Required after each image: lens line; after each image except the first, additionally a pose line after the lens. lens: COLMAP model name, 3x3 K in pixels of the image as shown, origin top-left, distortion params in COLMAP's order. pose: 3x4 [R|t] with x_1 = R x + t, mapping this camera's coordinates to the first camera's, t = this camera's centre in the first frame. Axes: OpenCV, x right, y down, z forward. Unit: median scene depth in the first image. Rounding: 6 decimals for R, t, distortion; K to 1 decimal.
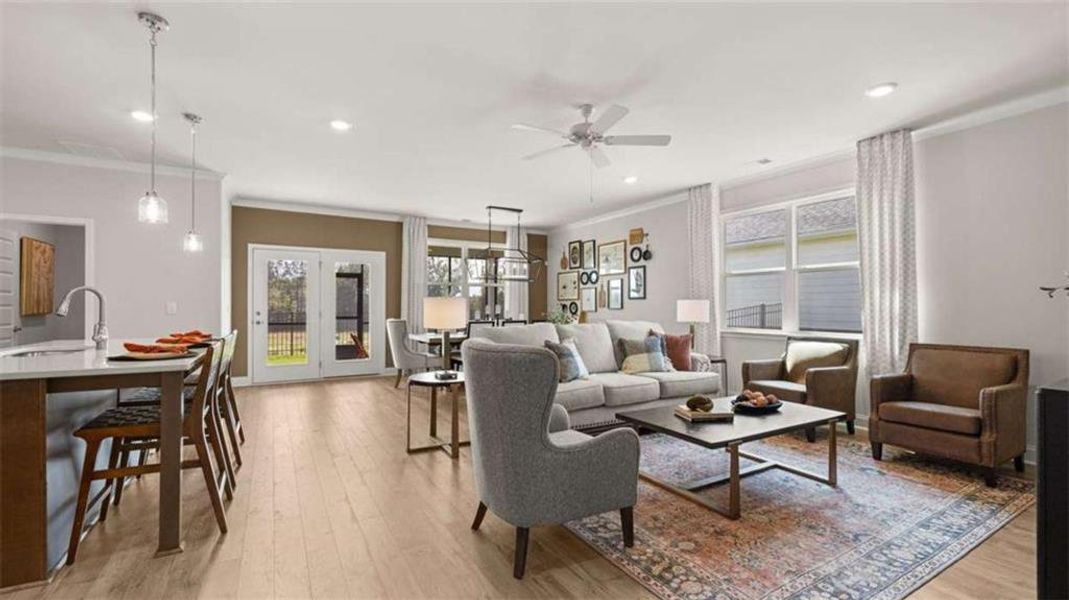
lens RADIAL K [[447.1, 0, 531.4], [0, 447.1, 303.8], [0, 0, 1]] dist [-0.000377, -0.000219]
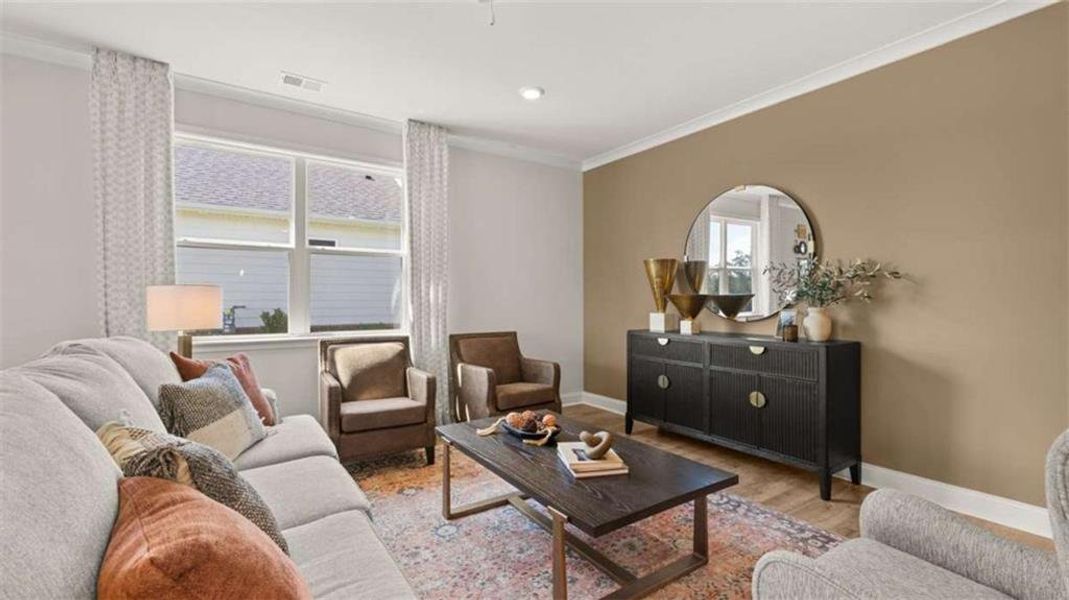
lens RADIAL K [[449.0, 0, 532.1], [0, 449.0, 298.3], [0, 0, 1]] dist [-0.000539, 0.000090]
pose [[-0.068127, 0.004879, 0.997665, -0.138188], [-0.006323, 0.999966, -0.005322, 0.004334], [-0.997657, -0.006670, -0.068094, 0.557352]]
